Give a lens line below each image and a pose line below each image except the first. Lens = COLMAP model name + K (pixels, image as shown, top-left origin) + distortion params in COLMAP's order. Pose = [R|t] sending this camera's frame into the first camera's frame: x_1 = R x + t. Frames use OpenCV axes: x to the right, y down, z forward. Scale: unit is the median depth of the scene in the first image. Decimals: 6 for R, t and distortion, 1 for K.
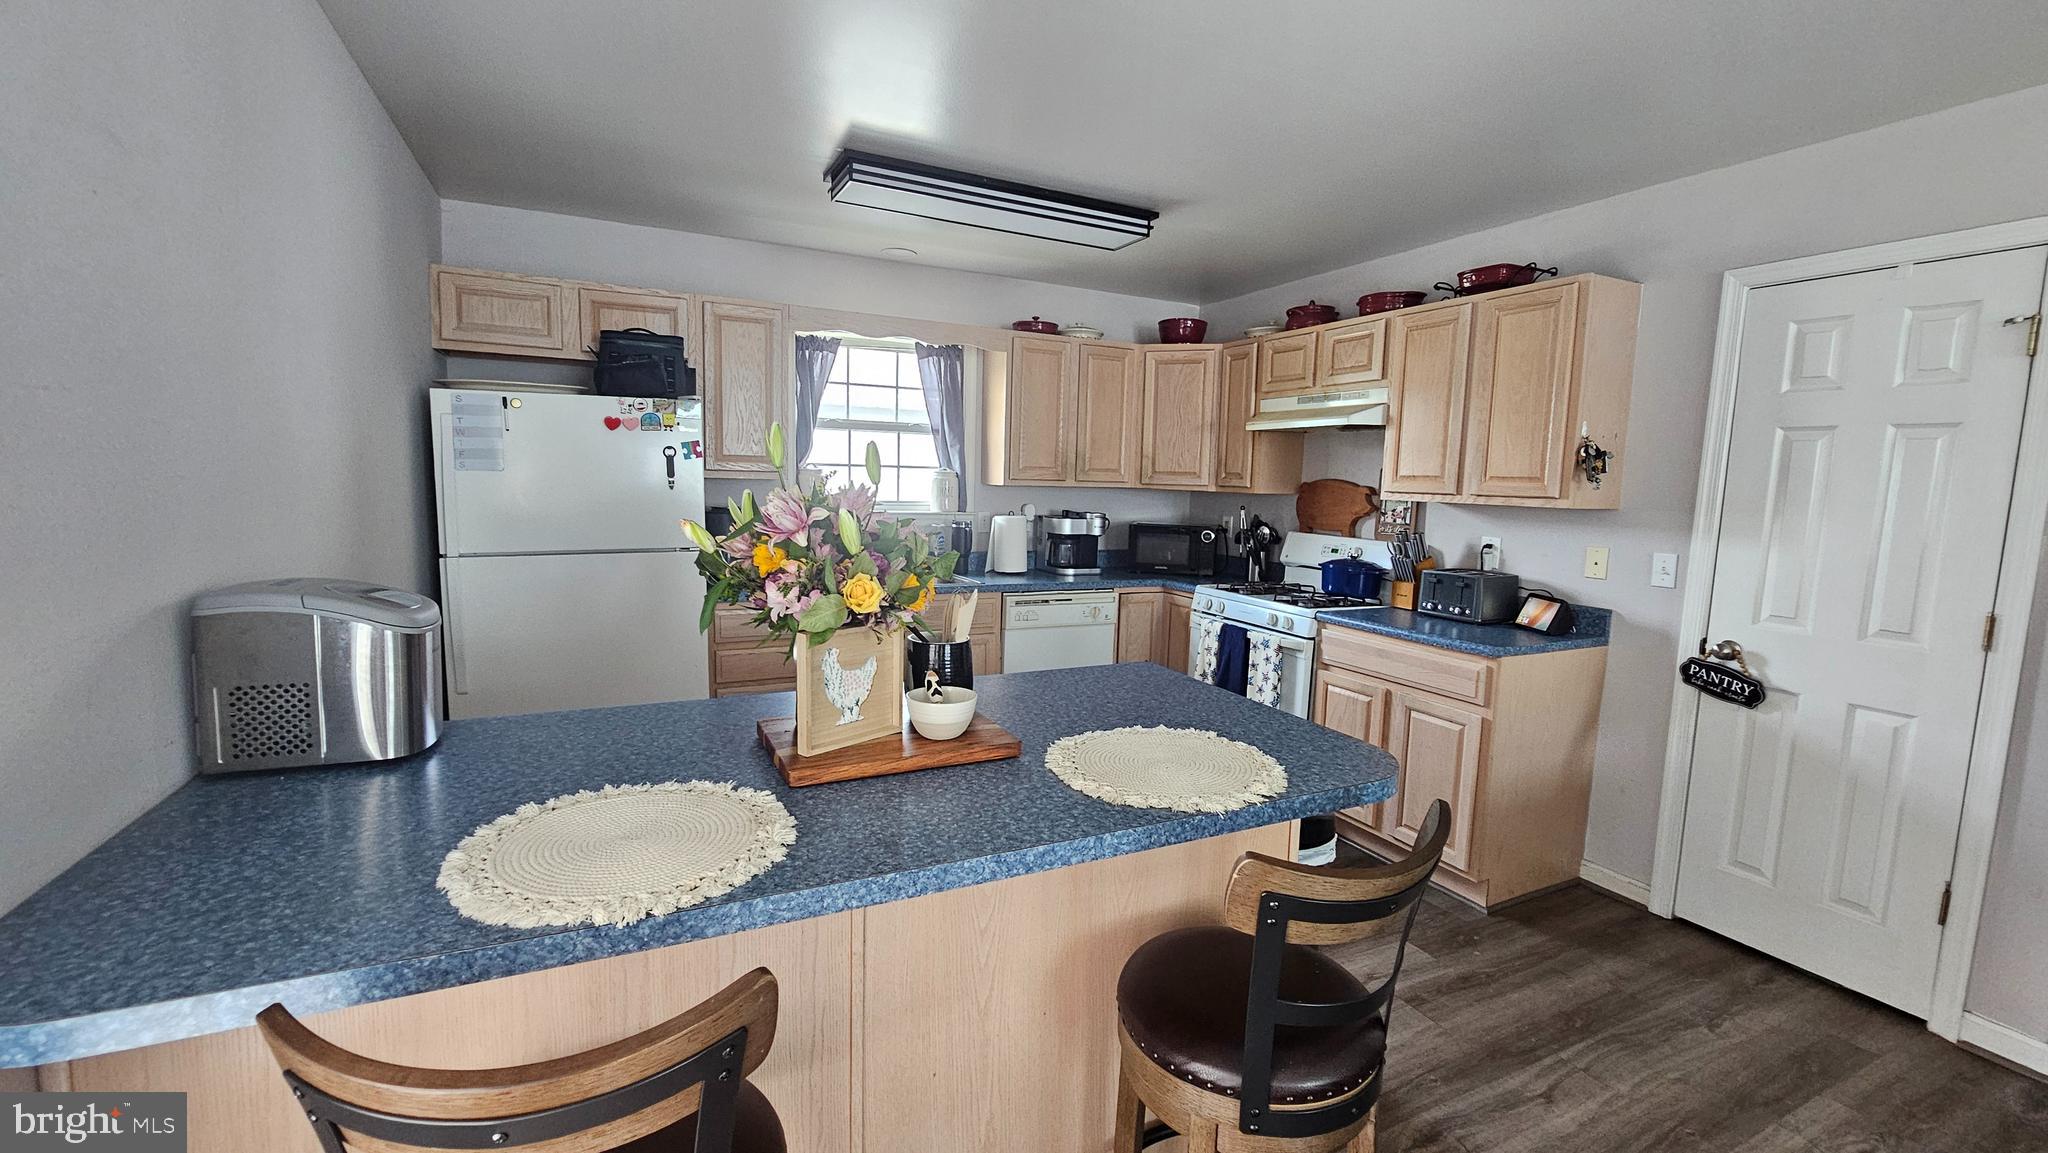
lens RADIAL K [[834.7, 0, 1039.2], [0, 834.7, 567.0], [0, 0, 1]] dist [-0.003506, -0.000150]
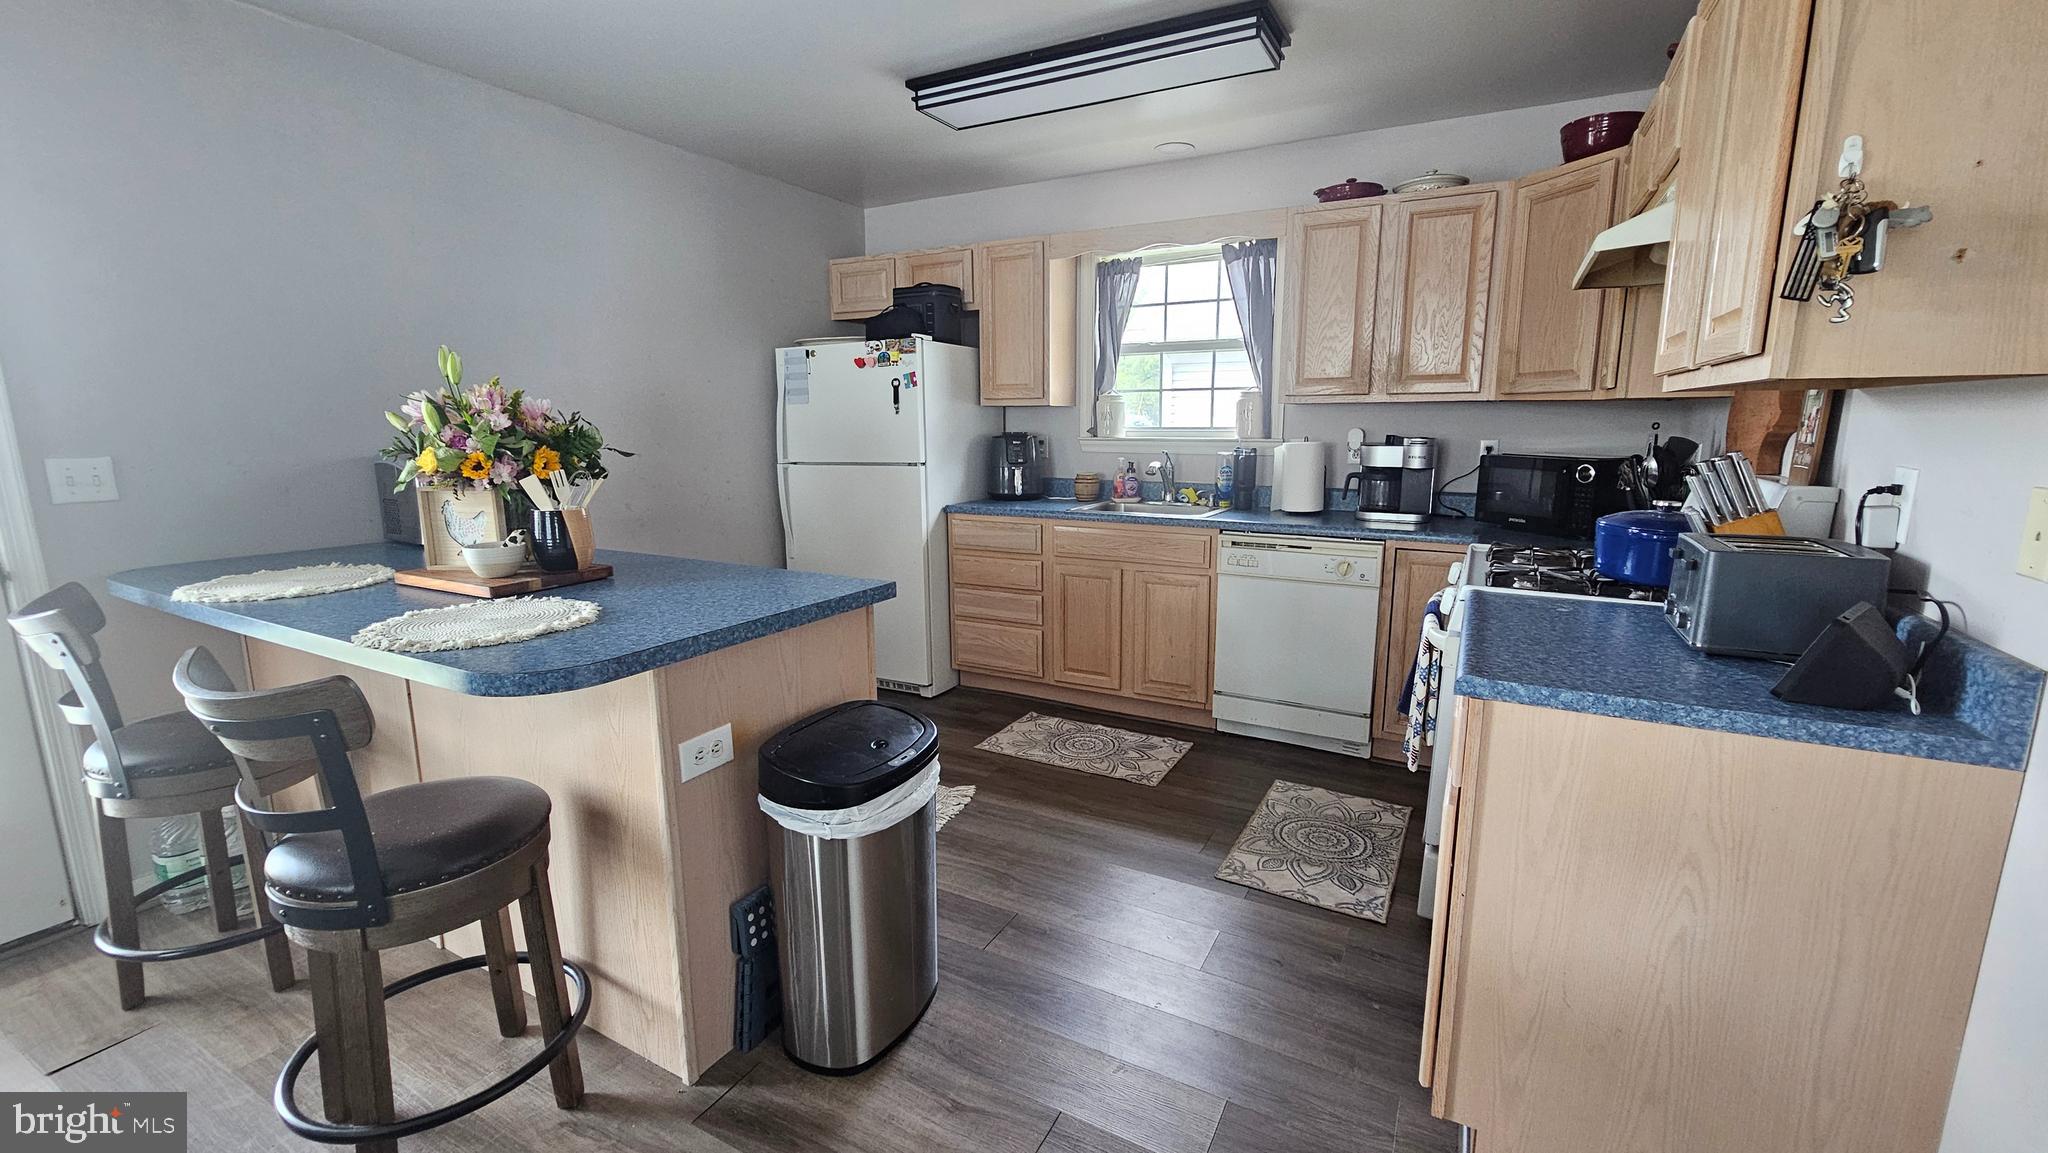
lens RADIAL K [[834.7, 0, 1028.4], [0, 834.7, 577.5], [0, 0, 1]] dist [-0.003506, -0.000150]
pose [[0.576457, 0.121941, -0.807977, 0.512116], [-0.068937, 0.992535, 0.100612, 0.006159], [0.814214, -0.002299, 0.580560, 0.332381]]
